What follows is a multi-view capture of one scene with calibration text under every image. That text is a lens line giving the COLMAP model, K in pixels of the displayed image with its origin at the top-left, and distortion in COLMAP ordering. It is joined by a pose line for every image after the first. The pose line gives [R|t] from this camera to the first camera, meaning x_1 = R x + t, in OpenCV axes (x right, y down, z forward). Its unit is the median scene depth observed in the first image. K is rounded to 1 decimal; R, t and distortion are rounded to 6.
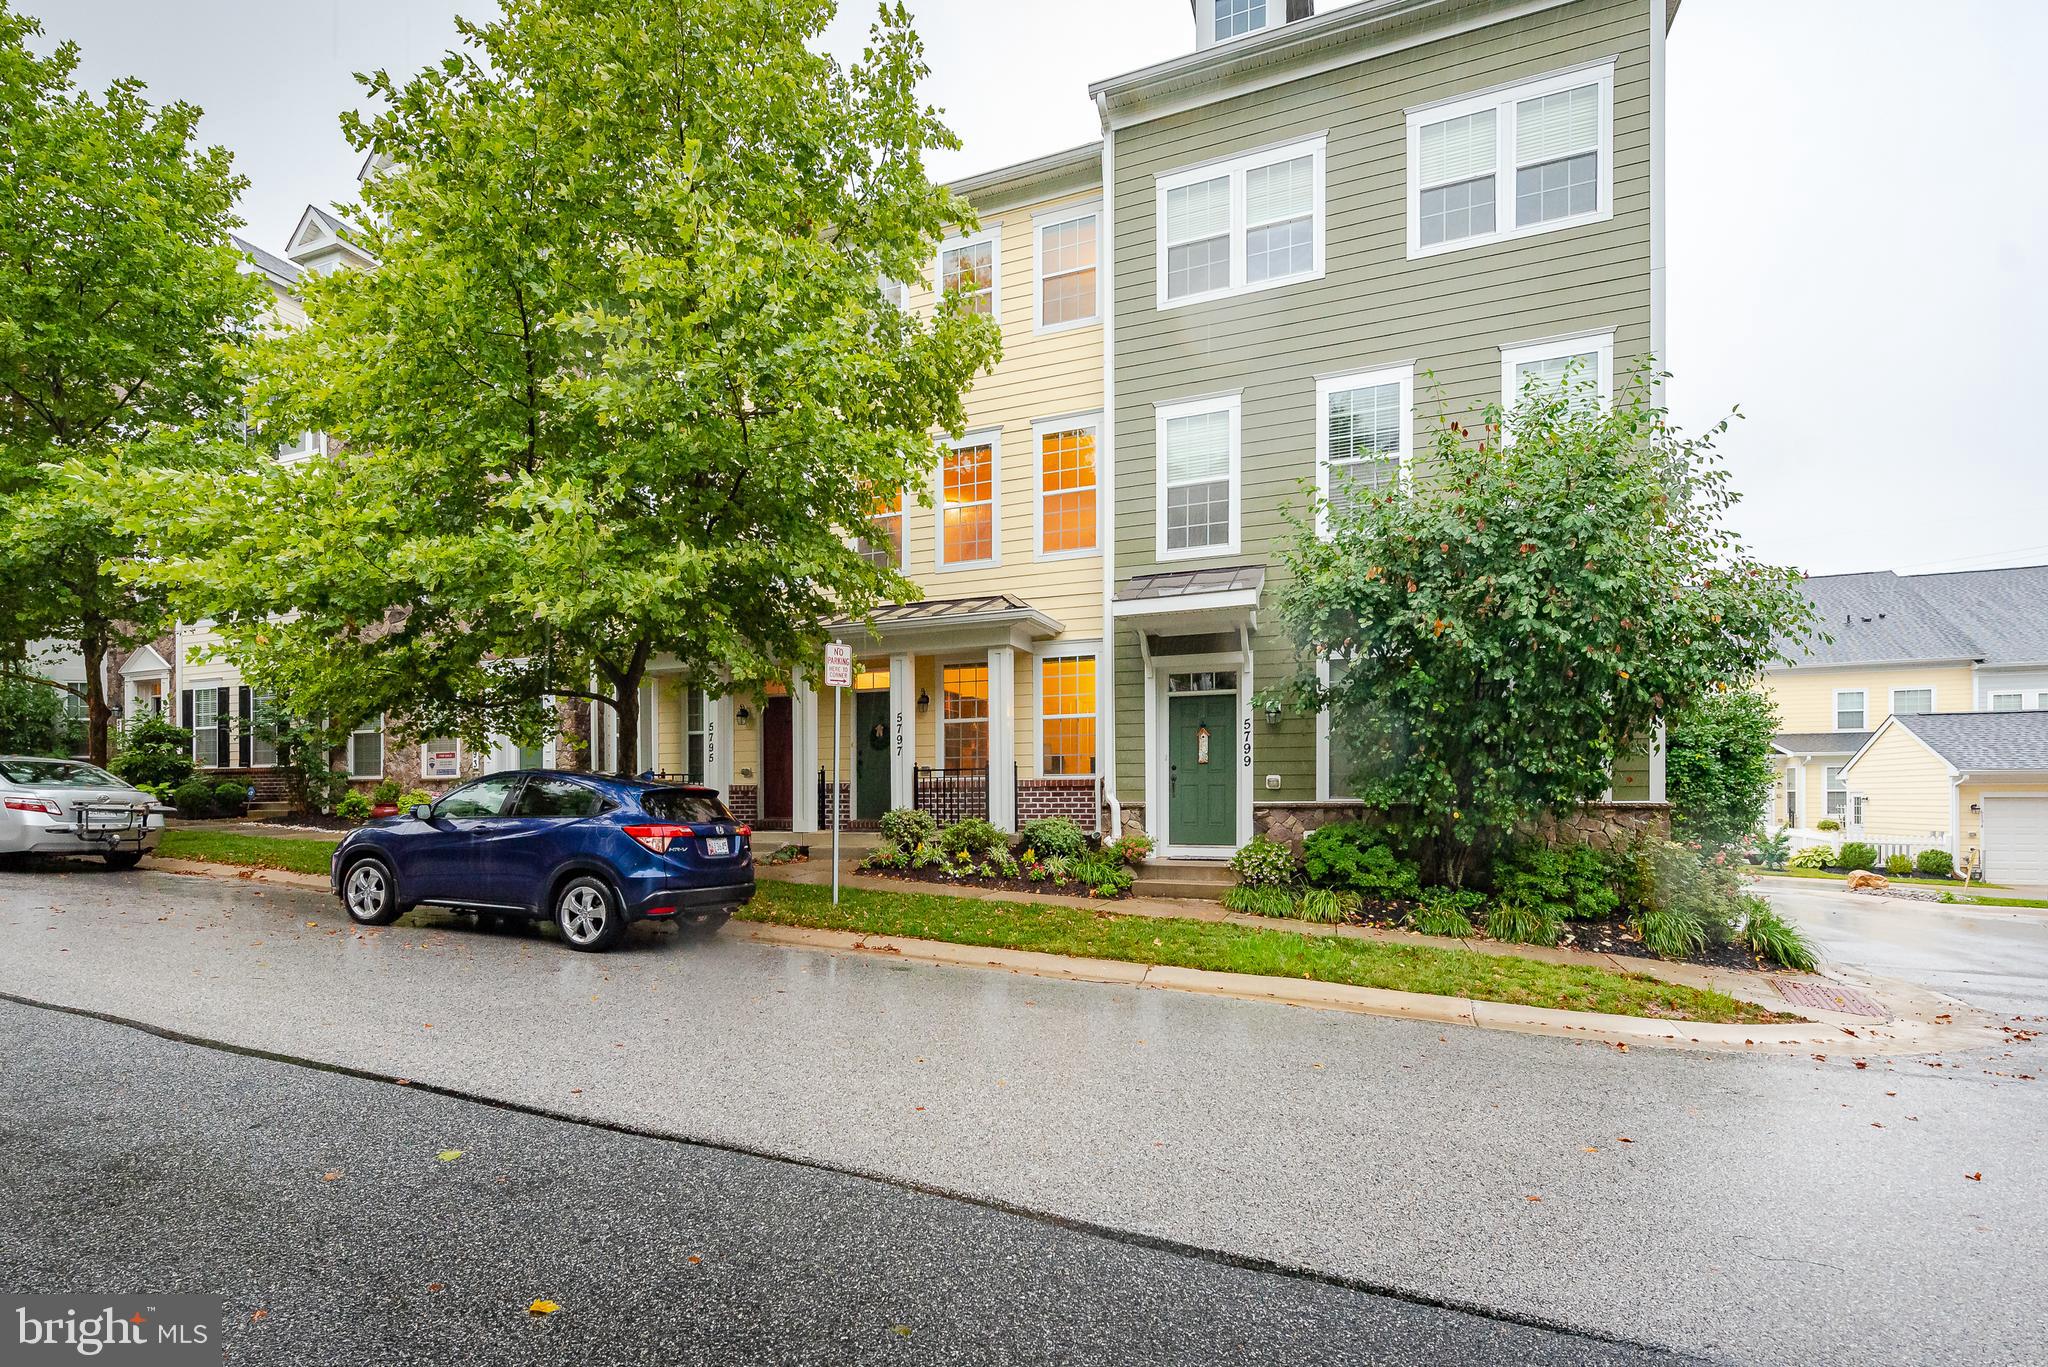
lens RADIAL K [[876.0, 0, 1042.4], [0, 876.0, 799.8], [0, 0, 1]] dist [0.000336, -0.000225]
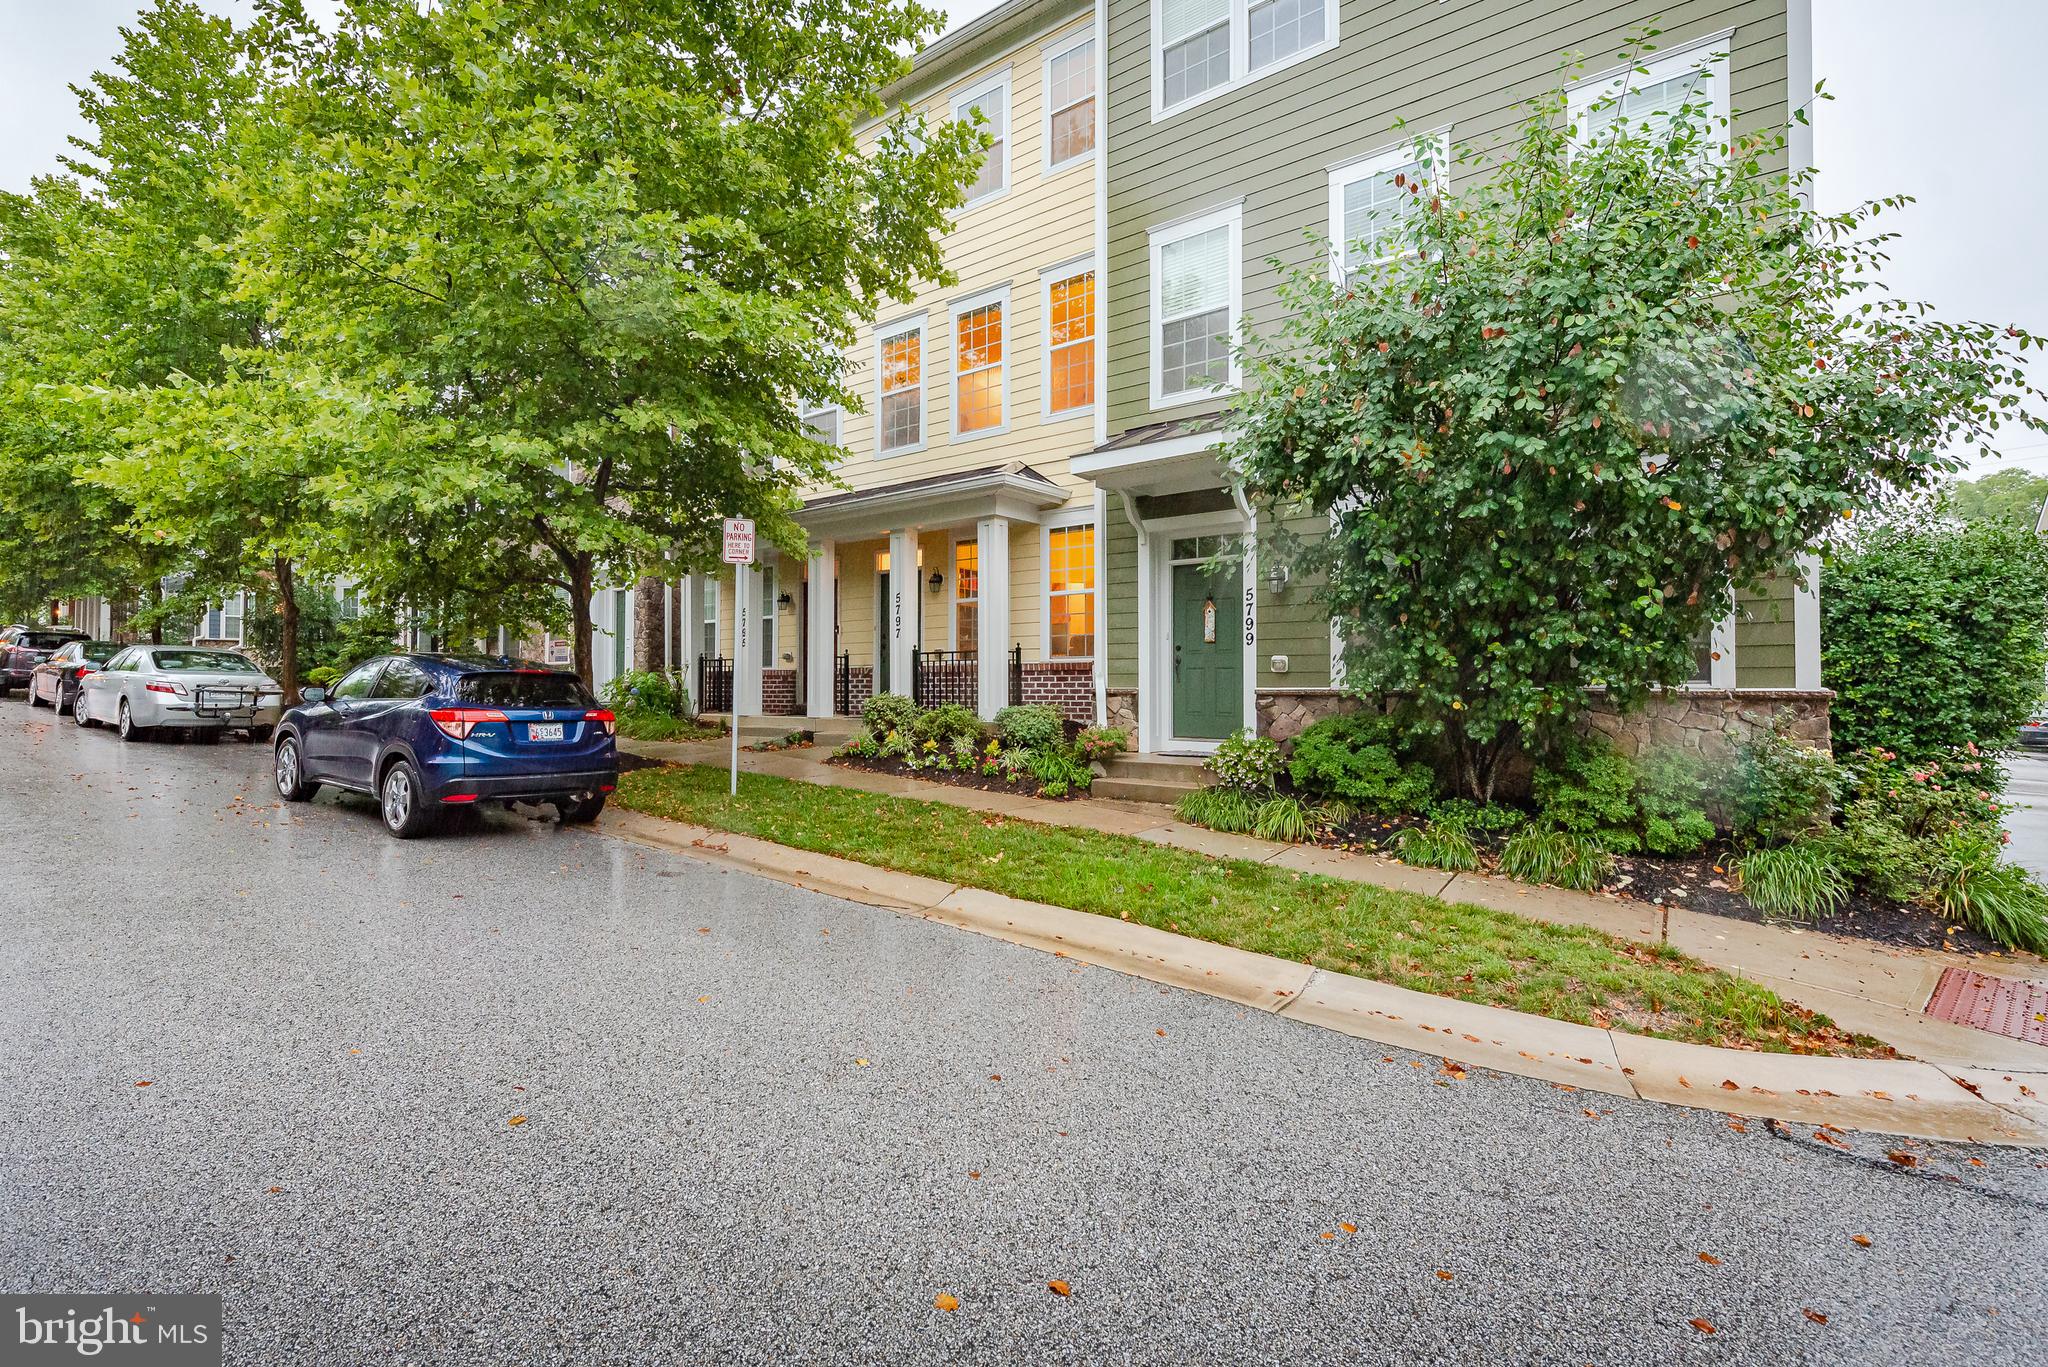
lens RADIAL K [[876.0, 0, 1021.2], [0, 876.0, 671.3], [0, 0, 1]] dist [0.000336, -0.000225]
pose [[0.963017, -0.001612, -0.269437, 0.254044], [-0.002788, 0.999869, -0.015947, 0.000359], [0.269428, 0.016108, 0.962886, 0.142293]]
